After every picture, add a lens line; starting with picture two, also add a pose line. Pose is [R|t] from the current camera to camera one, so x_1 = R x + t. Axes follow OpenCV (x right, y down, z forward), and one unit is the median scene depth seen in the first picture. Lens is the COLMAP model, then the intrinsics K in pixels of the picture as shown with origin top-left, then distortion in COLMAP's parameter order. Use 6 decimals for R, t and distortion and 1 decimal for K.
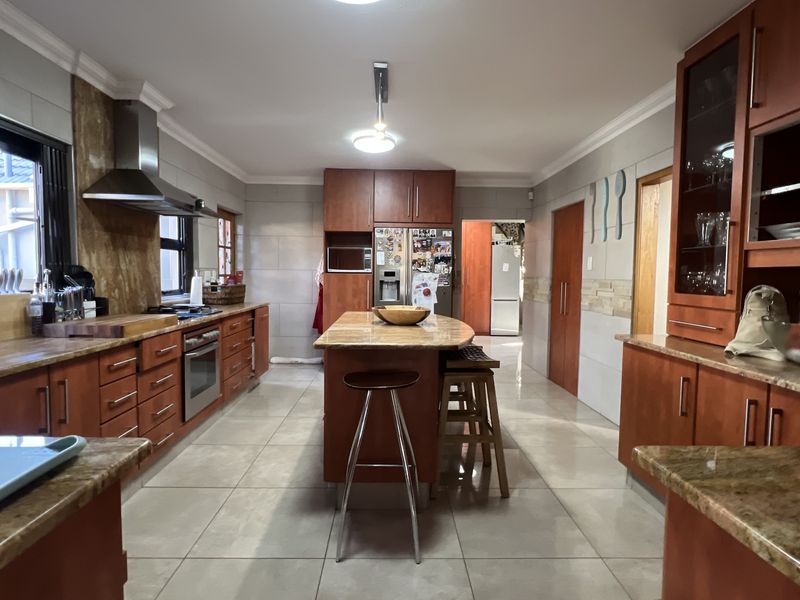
lens RADIAL K [[423.9, 0, 398.1], [0, 423.9, 296.0], [0, 0, 1]] dist [-0.002272, -0.000321]
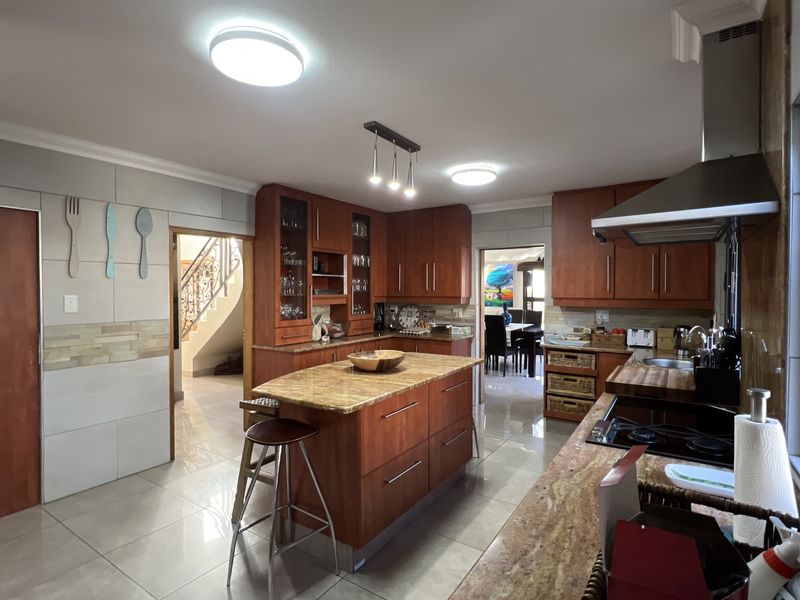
lens RADIAL K [[423.9, 0, 398.1], [0, 423.9, 296.0], [0, 0, 1]] dist [-0.002272, -0.000321]
pose [[-0.817625, -0.018363, 0.575458, -0.463837], [0.020231, 0.997958, 0.060591, -0.129888], [-0.575395, 0.061183, -0.815584, 1.337863]]
